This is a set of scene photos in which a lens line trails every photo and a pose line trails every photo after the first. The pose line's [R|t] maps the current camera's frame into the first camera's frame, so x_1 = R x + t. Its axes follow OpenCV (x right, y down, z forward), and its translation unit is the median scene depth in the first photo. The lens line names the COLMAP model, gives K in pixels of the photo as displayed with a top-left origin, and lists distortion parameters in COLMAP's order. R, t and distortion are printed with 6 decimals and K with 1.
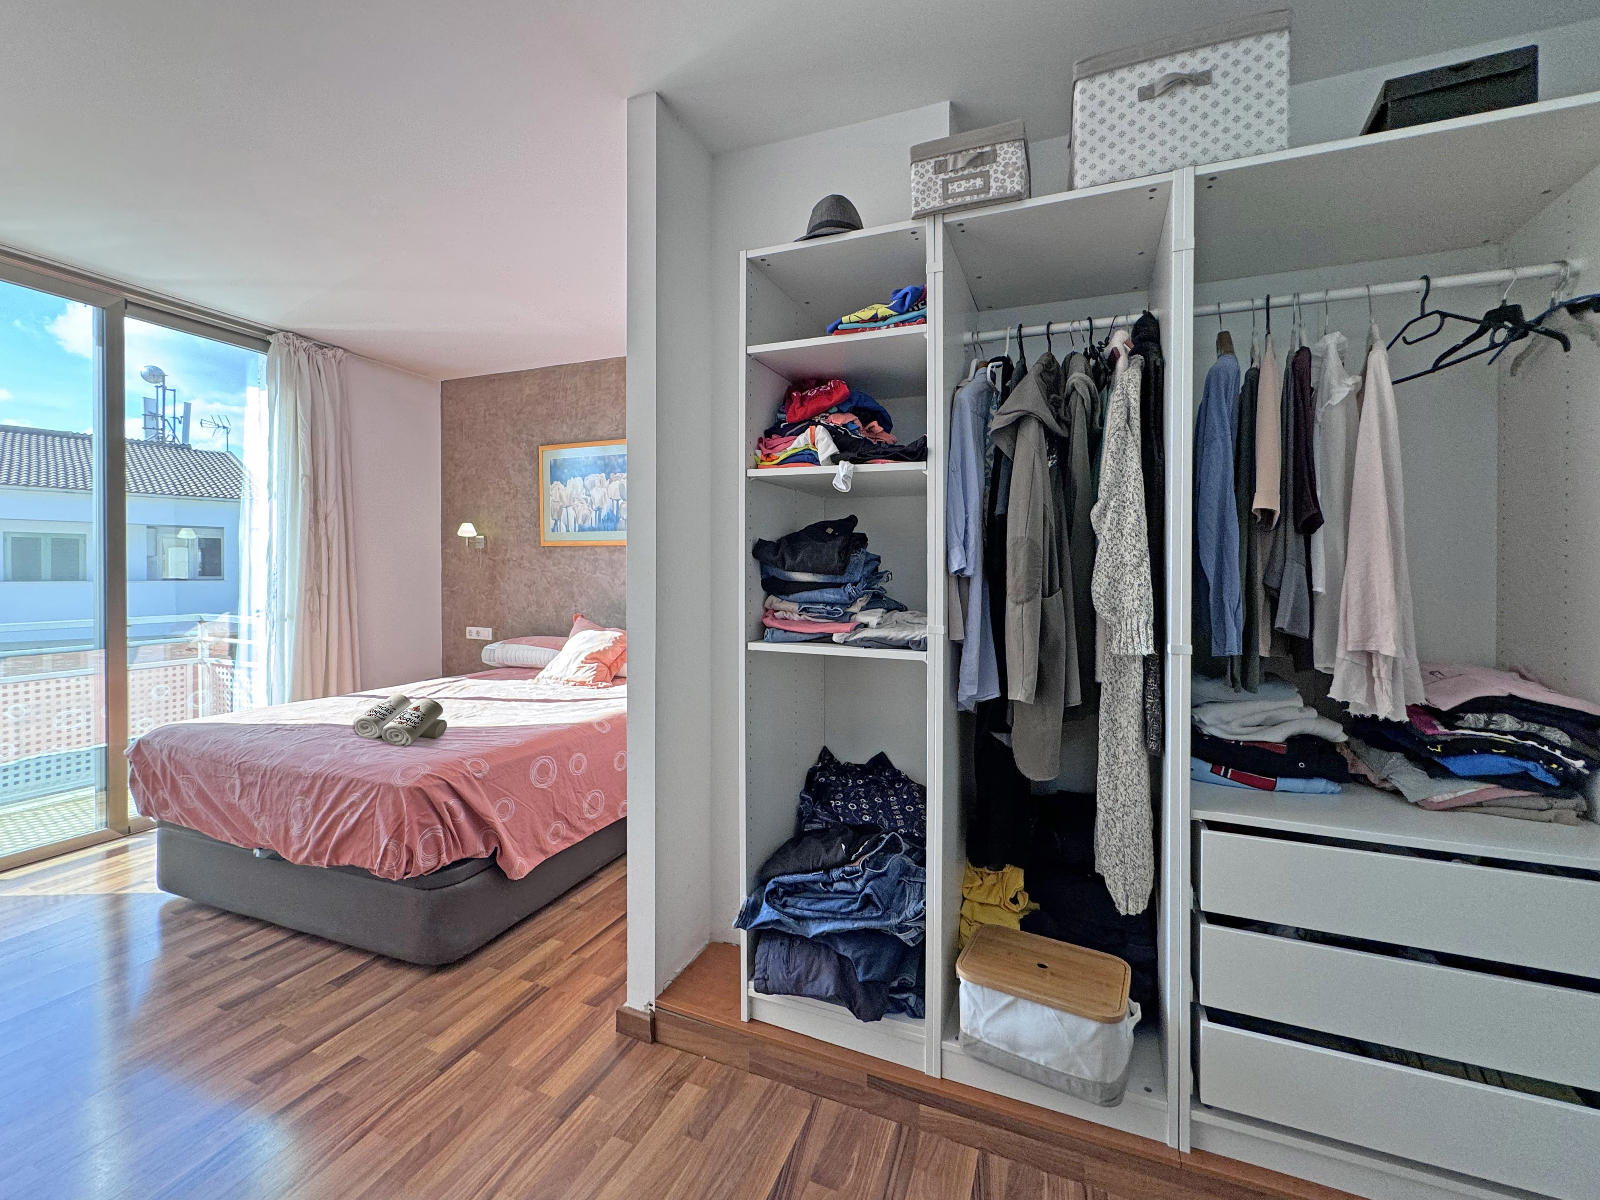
lens RADIAL K [[668.8, 0, 803.7], [0, 668.8, 580.2], [0, 0, 1]] dist [0.009540, 0.000662]
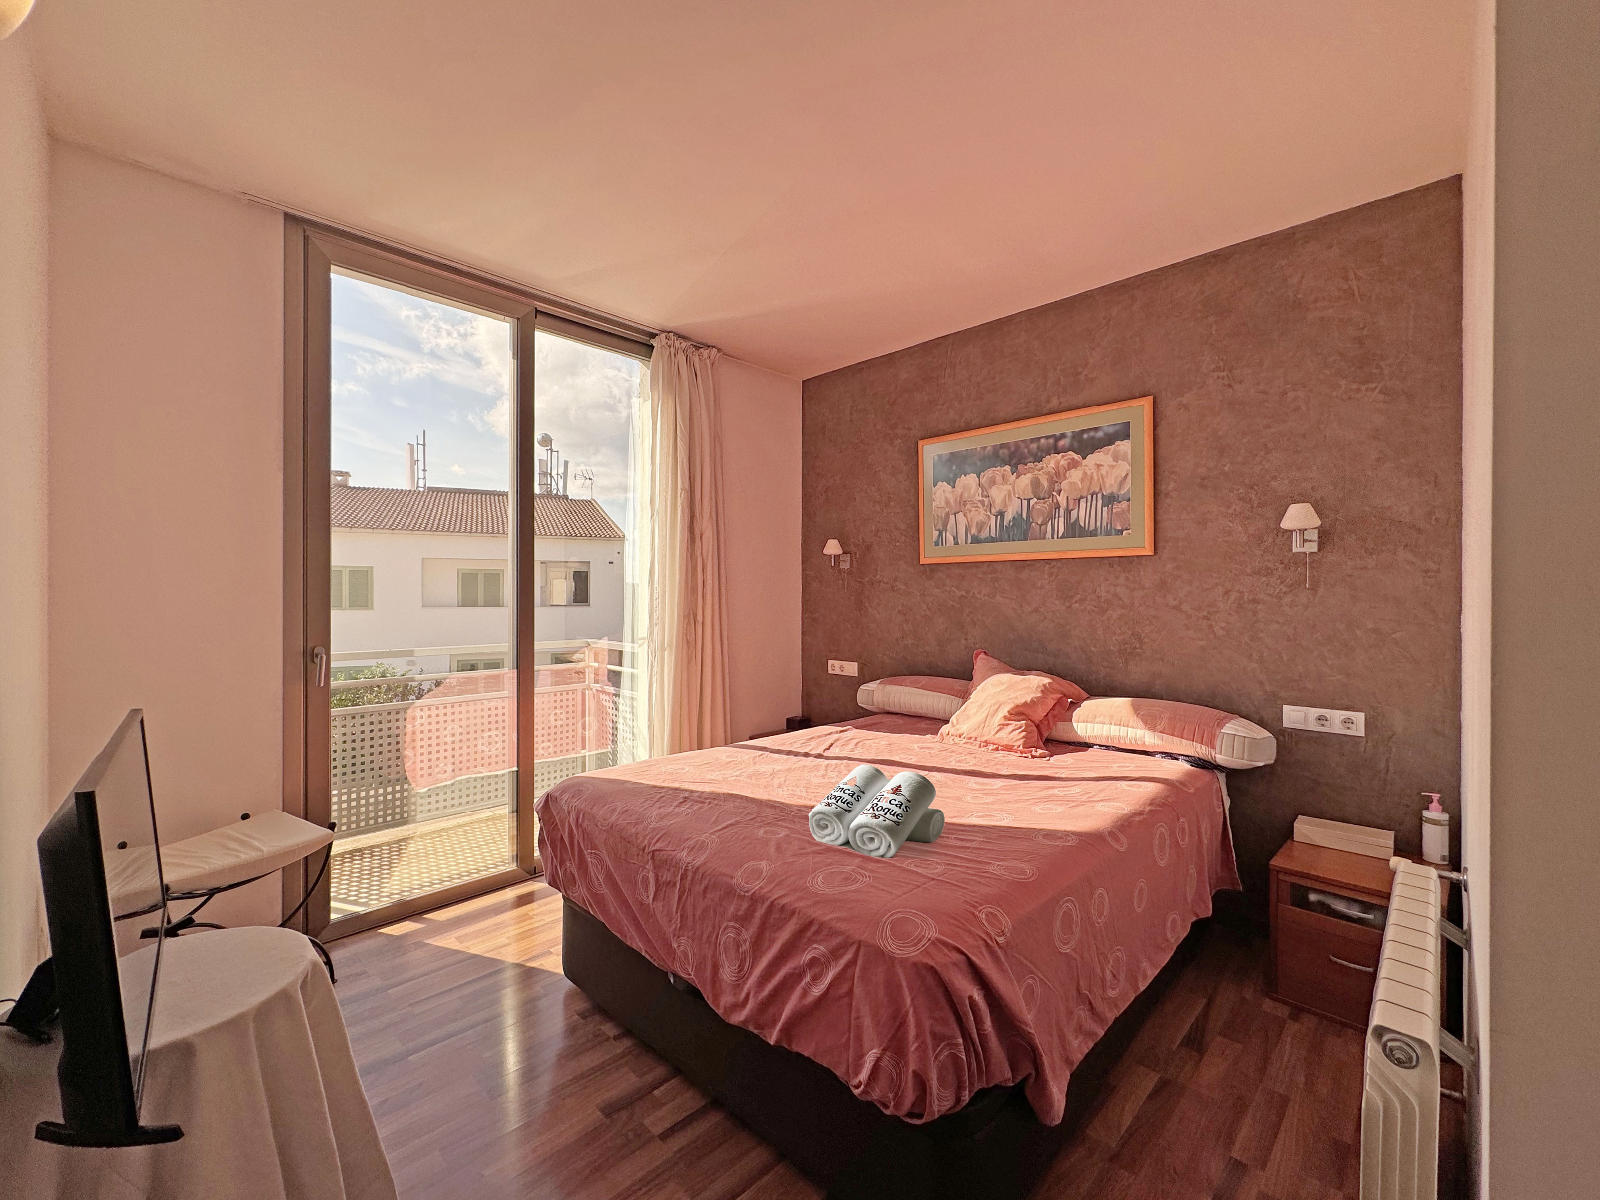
lens RADIAL K [[660.6, 0, 800.0], [0, 660.6, 600.0], [0, 0, 1]] dist [0.019789, -0.000073]
pose [[0.923038, -0.001646, -0.384704, -0.255543], [-0.002918, 0.999932, -0.011280, 0.002357], [0.384697, 0.011535, 0.922971, 0.241921]]
